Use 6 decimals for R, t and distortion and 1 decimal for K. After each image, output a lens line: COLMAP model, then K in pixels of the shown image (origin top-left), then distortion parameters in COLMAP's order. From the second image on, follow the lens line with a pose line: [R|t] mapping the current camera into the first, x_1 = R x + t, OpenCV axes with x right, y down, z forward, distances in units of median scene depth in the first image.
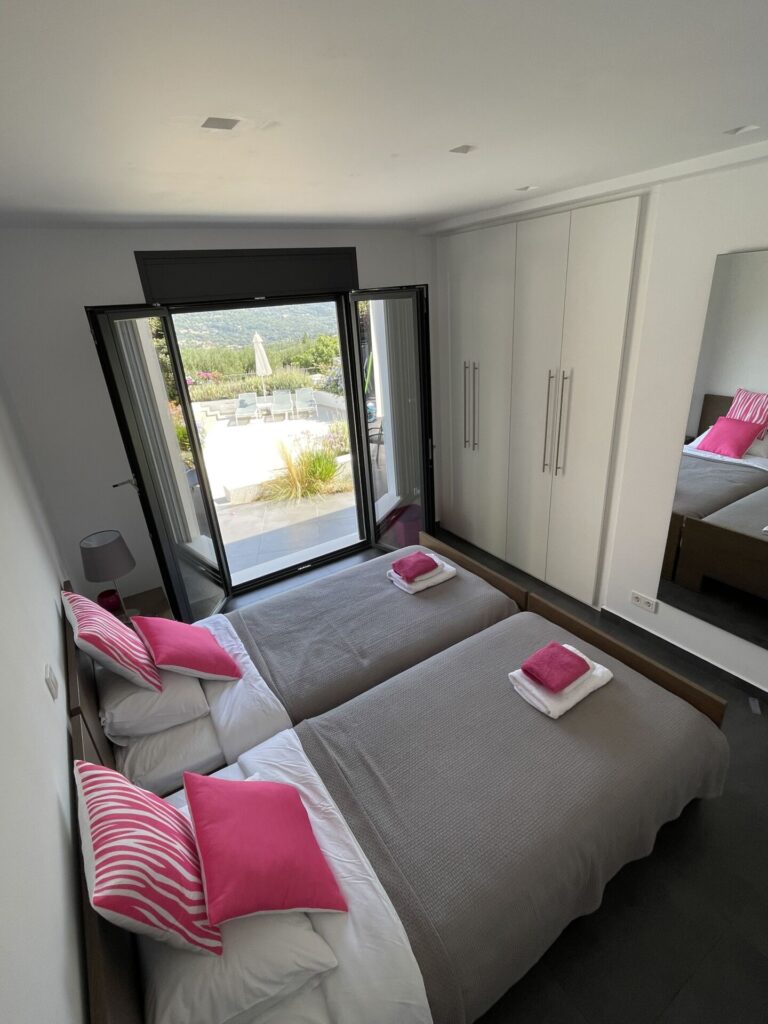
lens RADIAL K [[497.8, 0, 384.0], [0, 497.8, 512.0], [0, 0, 1]] dist [-0.000051, -0.000043]
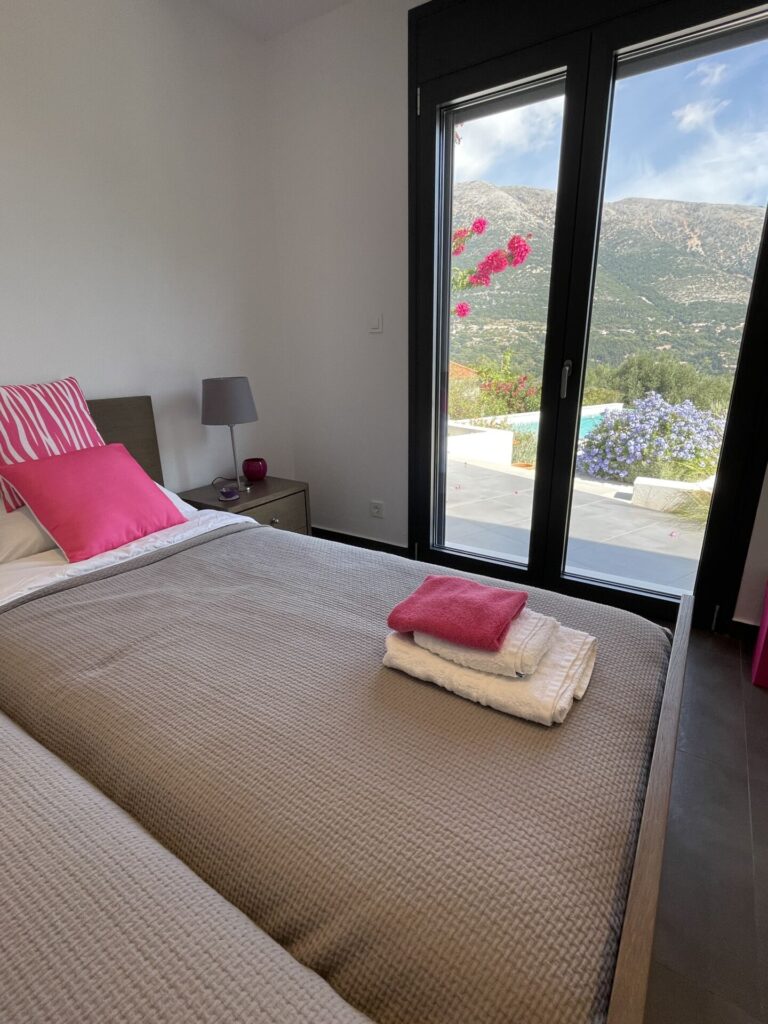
lens RADIAL K [[497.8, 0, 384.0], [0, 497.8, 512.0], [0, 0, 1]] dist [-0.000051, -0.000043]
pose [[0.414281, 0.335417, -0.846089, 0.161001], [-0.377904, 0.909087, 0.175354, 0.004141], [0.827986, 0.247094, 0.503373, 0.409208]]
